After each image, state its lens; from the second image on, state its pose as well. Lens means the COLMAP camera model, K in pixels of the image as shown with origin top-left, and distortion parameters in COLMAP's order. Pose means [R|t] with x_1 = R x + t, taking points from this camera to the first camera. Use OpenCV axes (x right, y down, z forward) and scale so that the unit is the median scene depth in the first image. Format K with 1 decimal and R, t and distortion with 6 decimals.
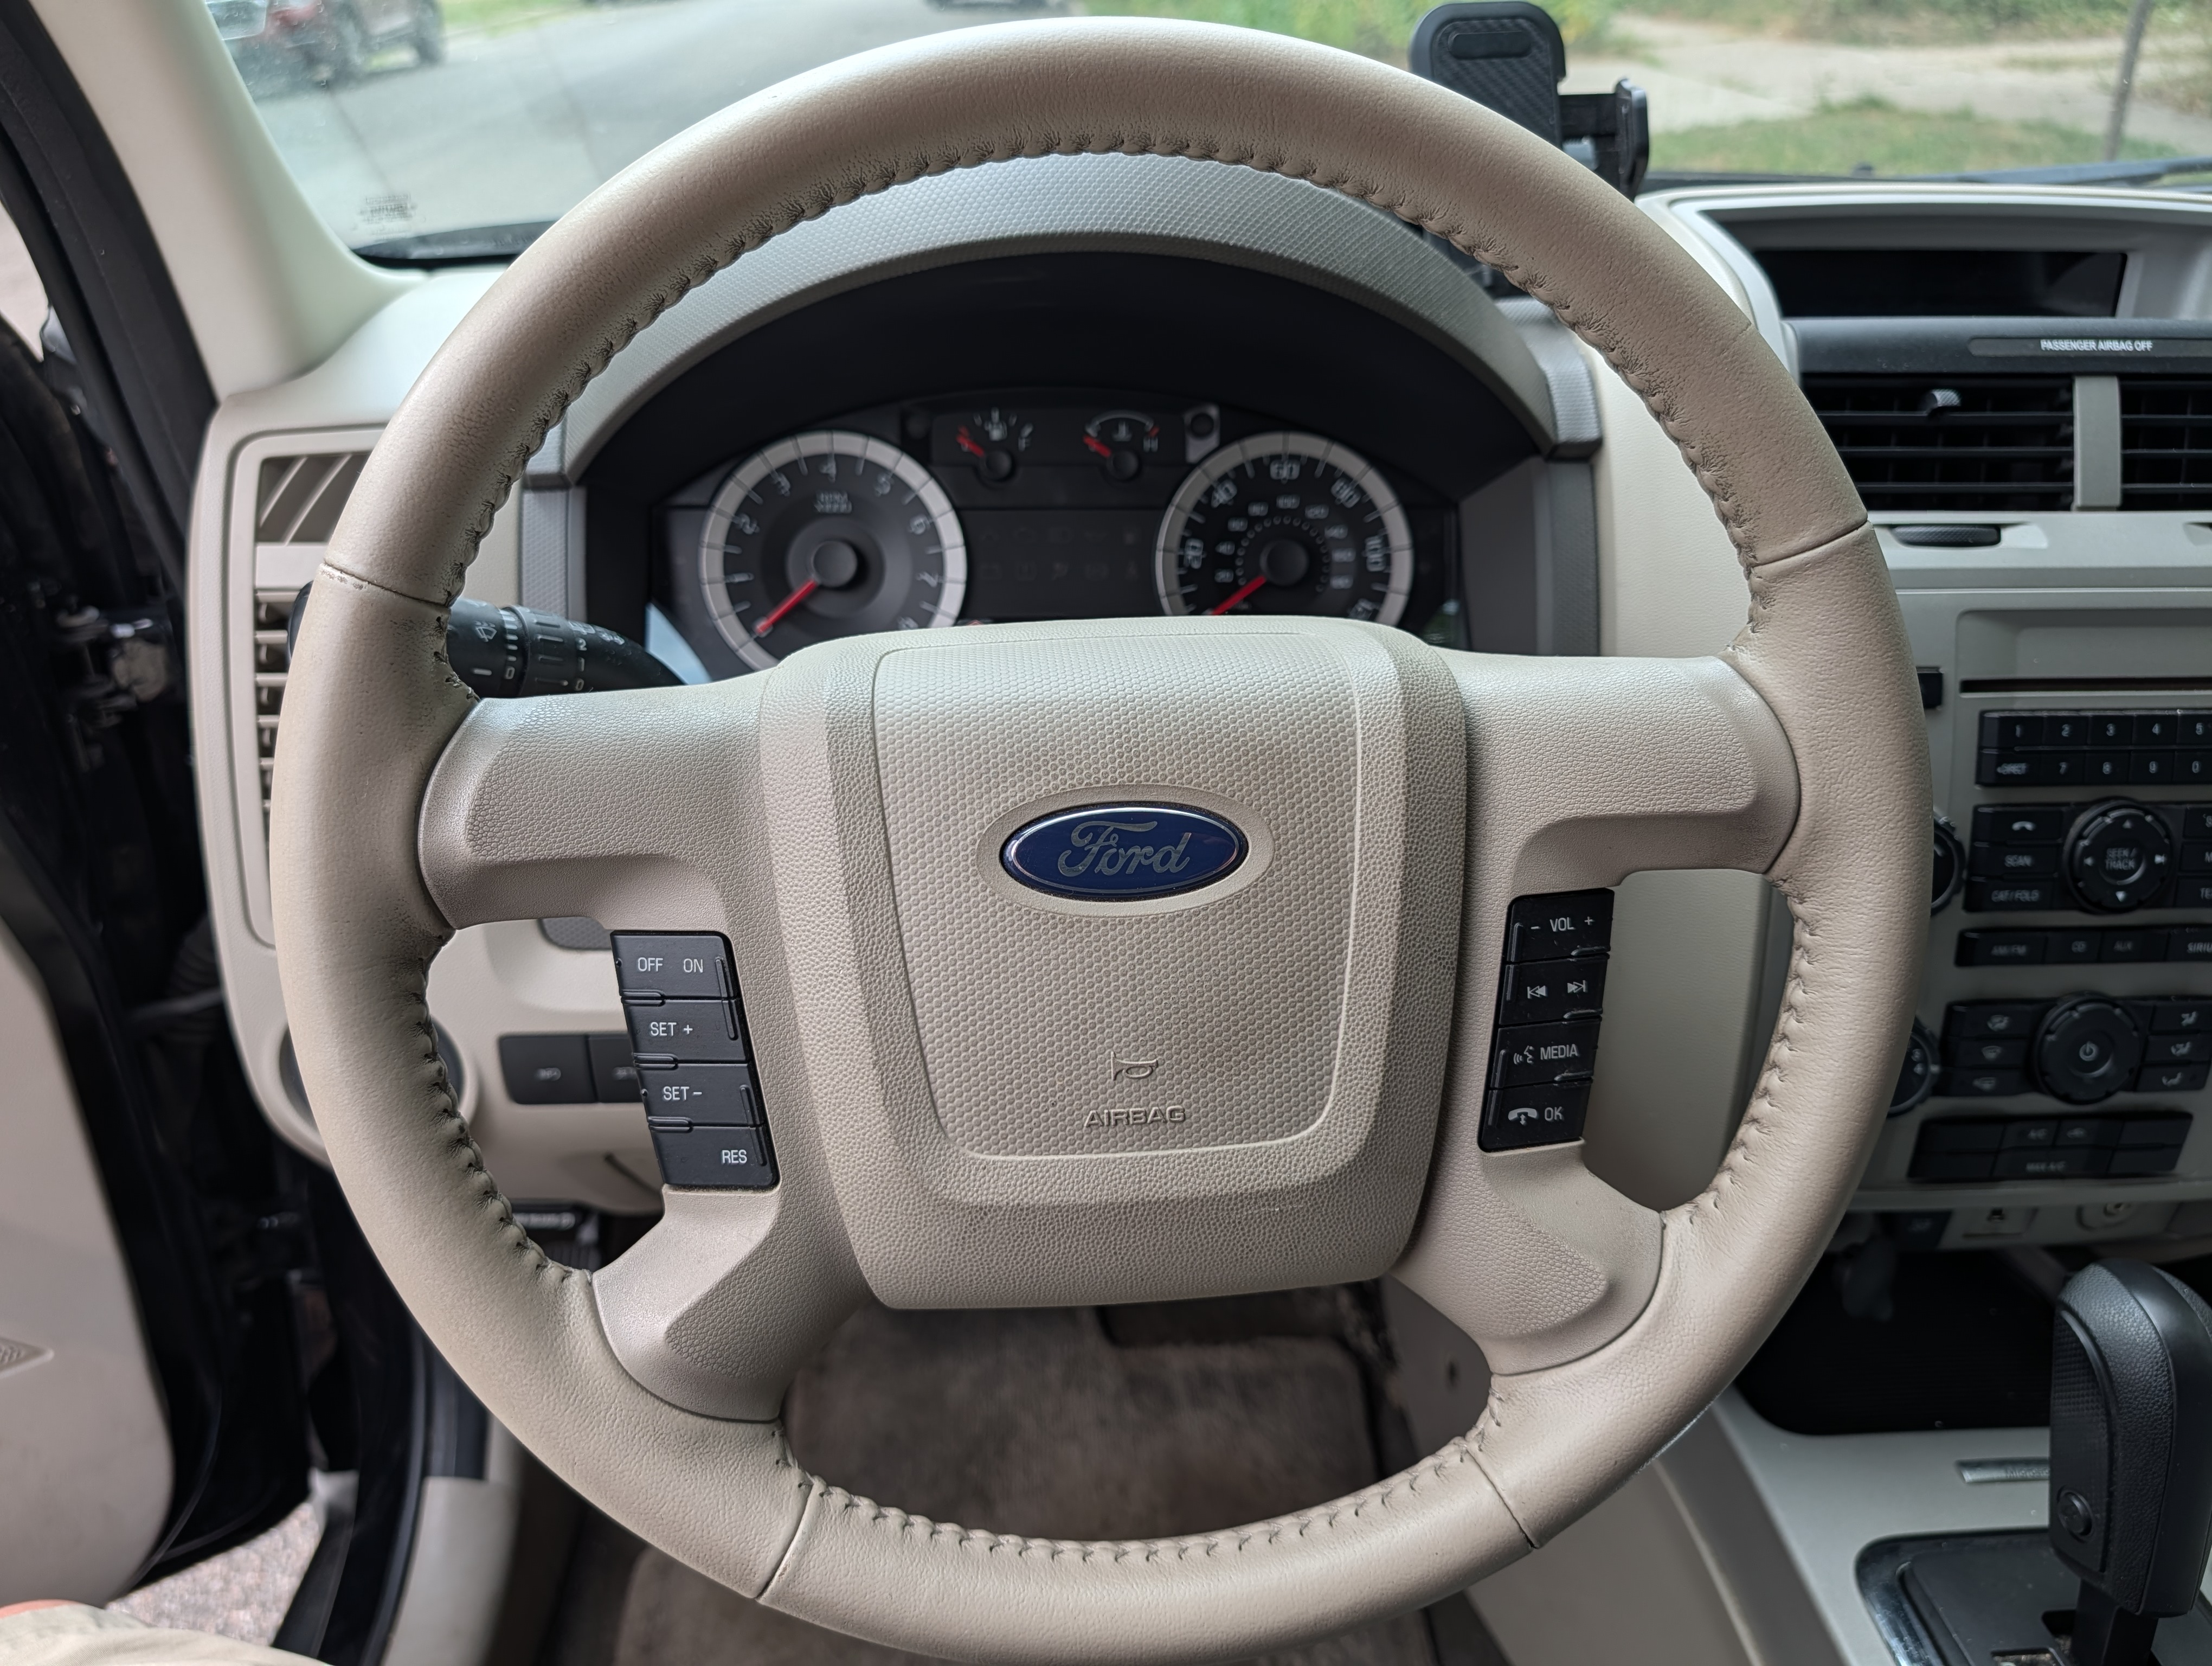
lens RADIAL K [[1617.9, 0, 1103.8], [0, 1617.9, 817.3], [0, 0, 1]] dist [0.000517, 0.004257]
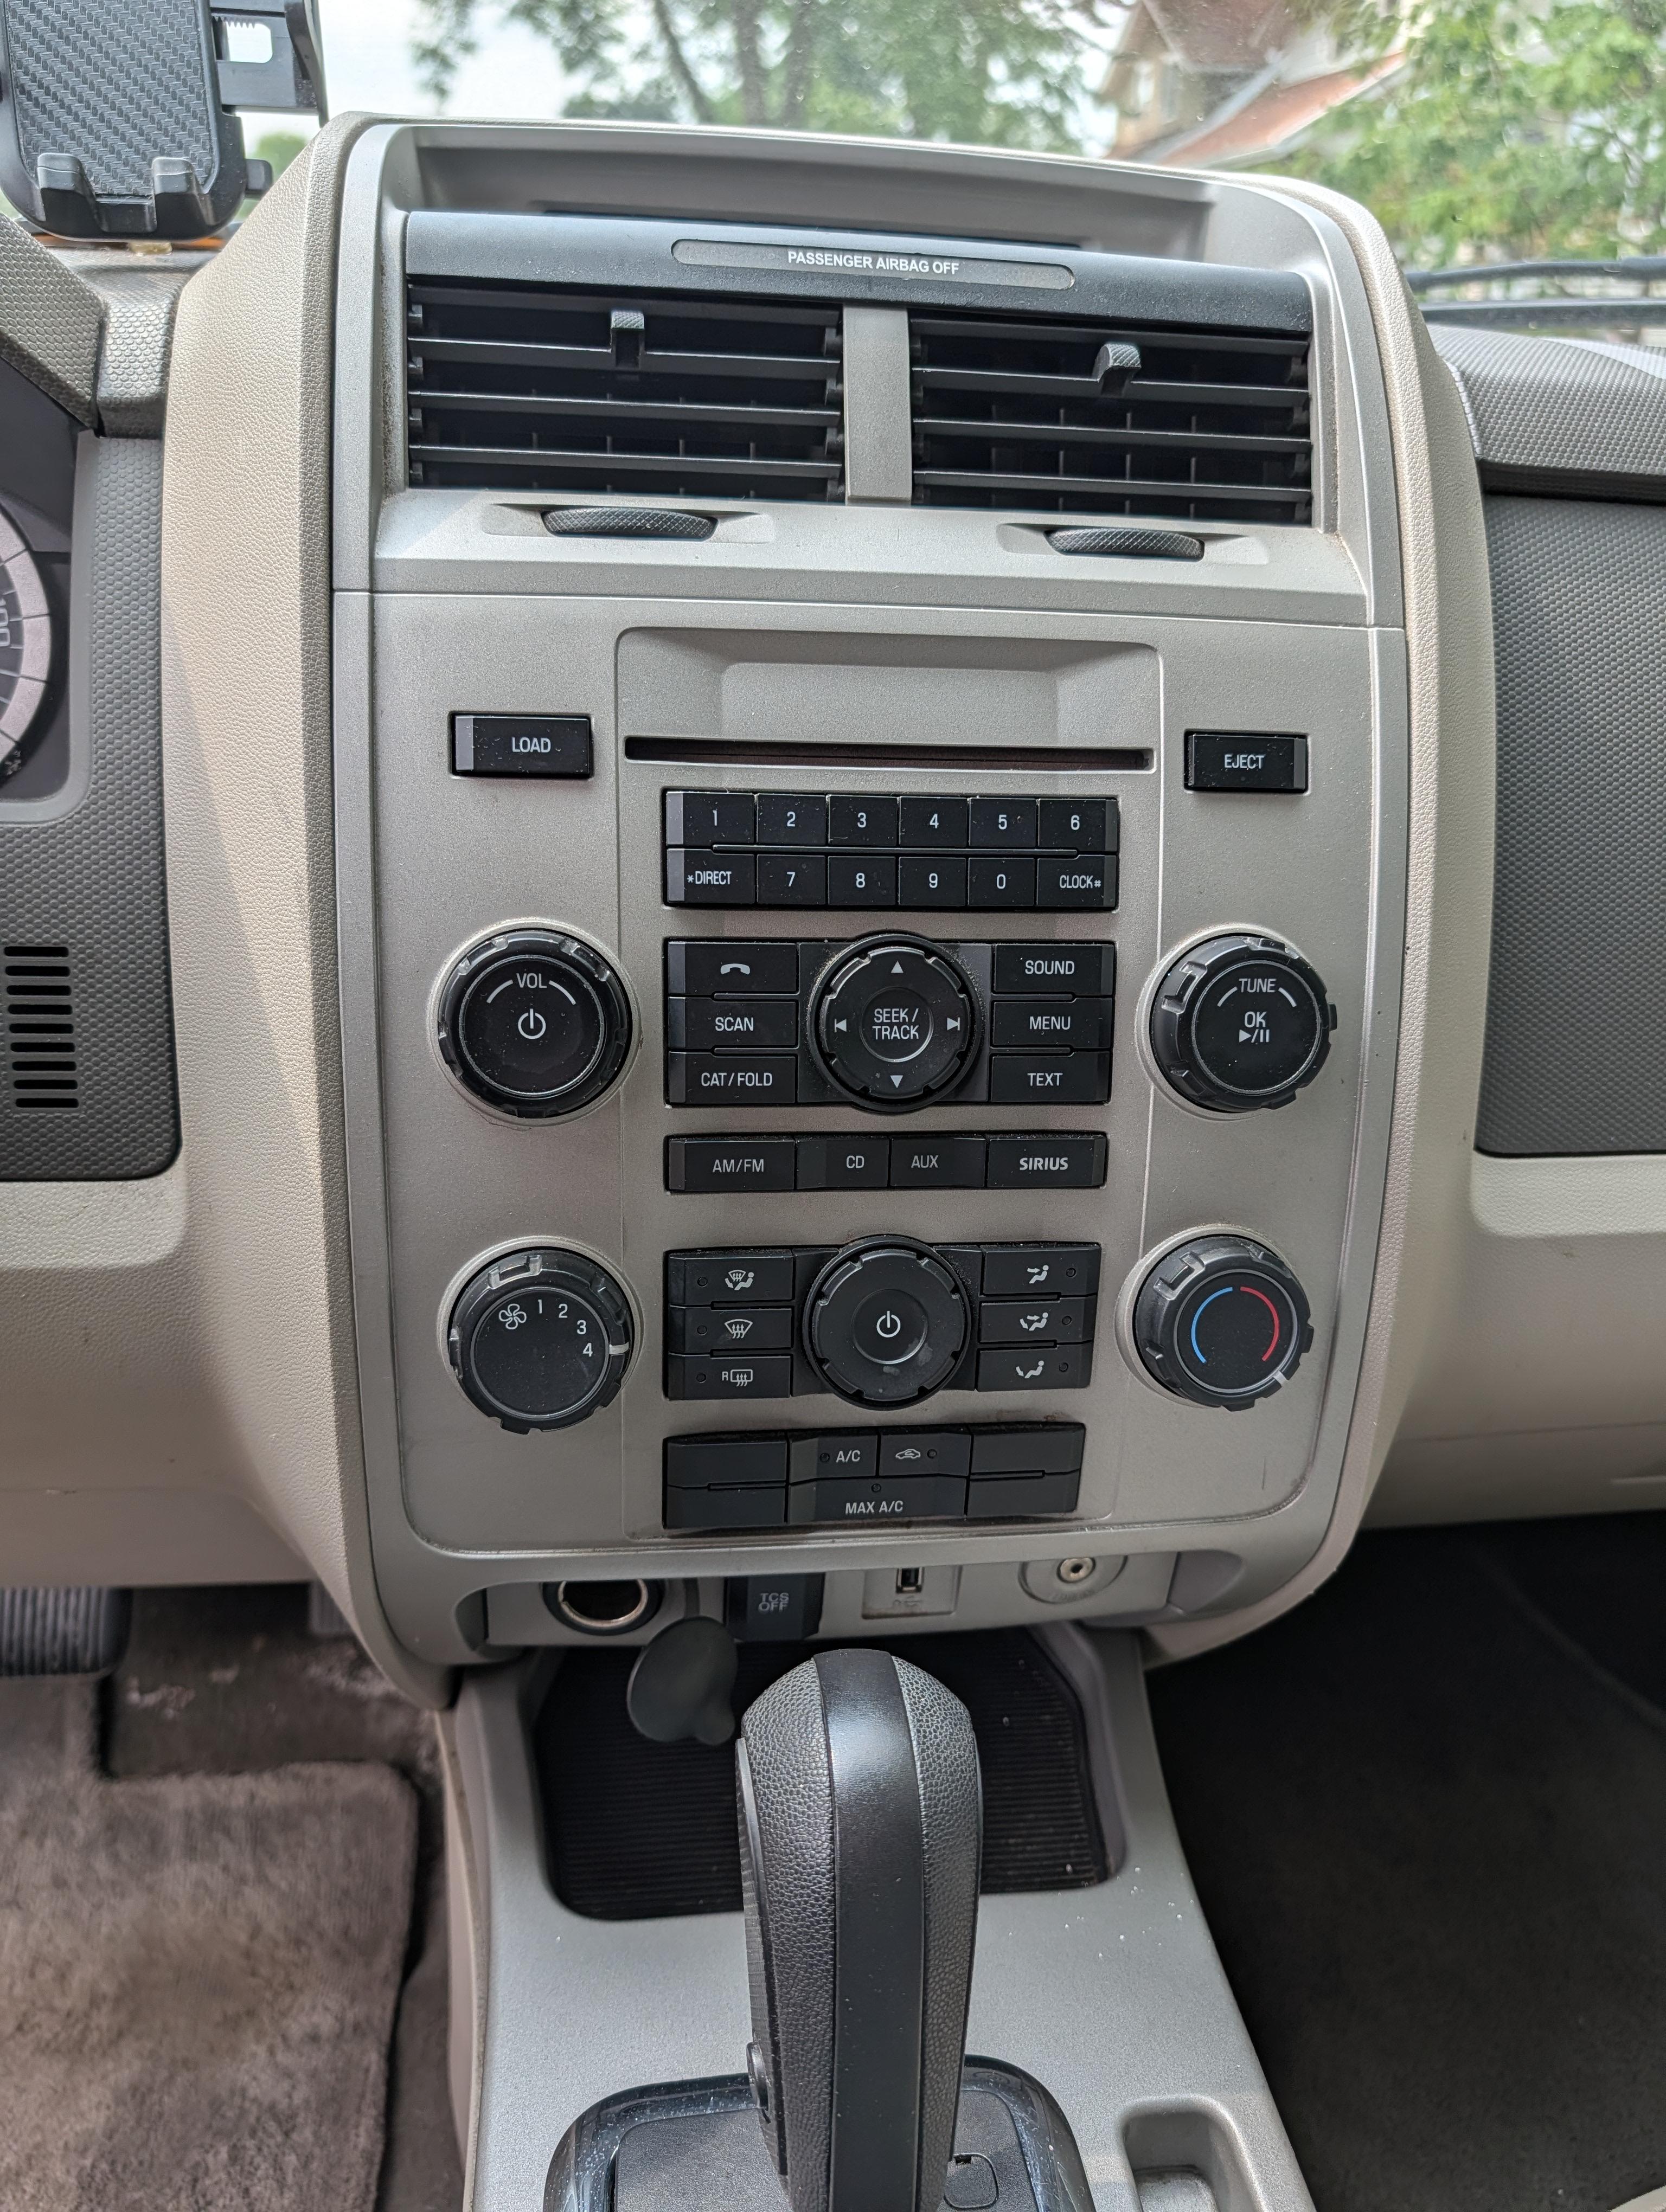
lens RADIAL K [[1617.9, 0, 852.6], [0, 1617.9, 1127.0], [0, 0, 1]] dist [0.000517, 0.004257]
pose [[0.997962, 0.003904, 0.063691, 0.560840], [-0.000803, 0.998816, -0.048645, 0.097524], [-0.063805, 0.048495, 0.996783, 0.349052]]
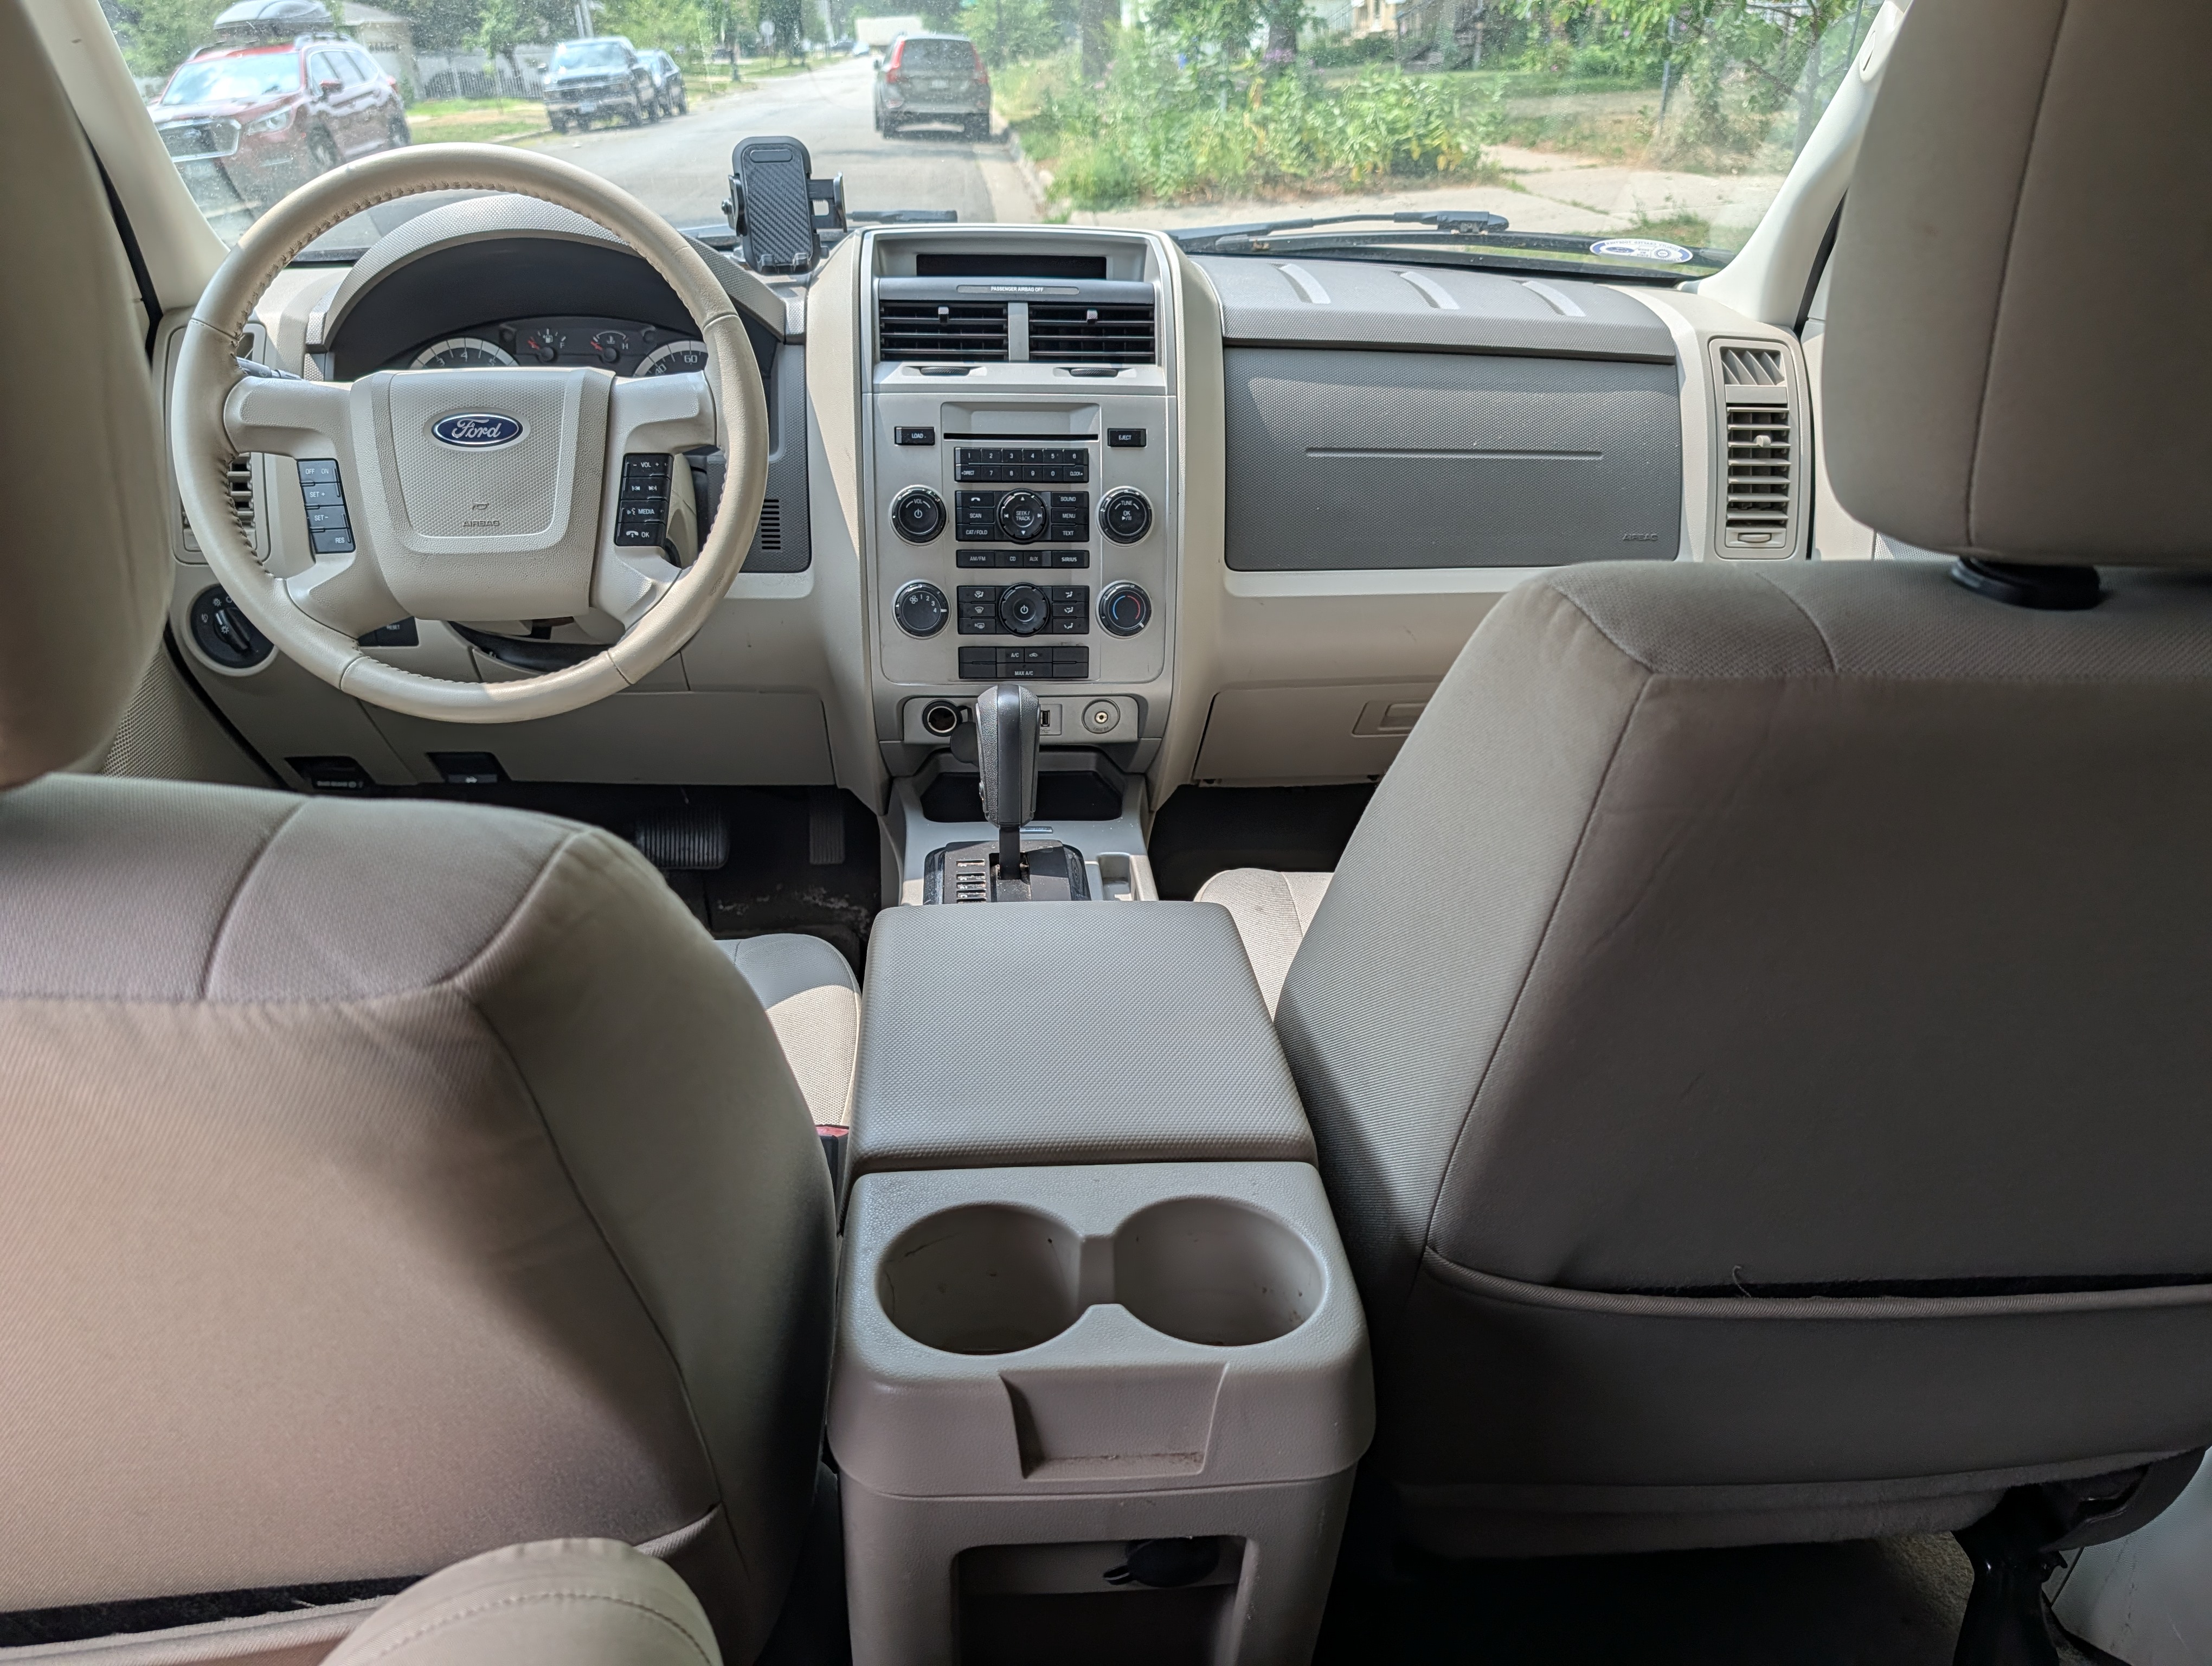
lens RADIAL K [[1617.9, 0, 1124.9], [0, 1617.9, 901.1], [0, 0, 1]] dist [0.000517, 0.004257]
pose [[0.999869, -0.002570, 0.016000, 0.720735], [0.002928, 0.999745, -0.022394, 0.598469], [-0.015939, 0.022438, 0.999621, -1.204431]]
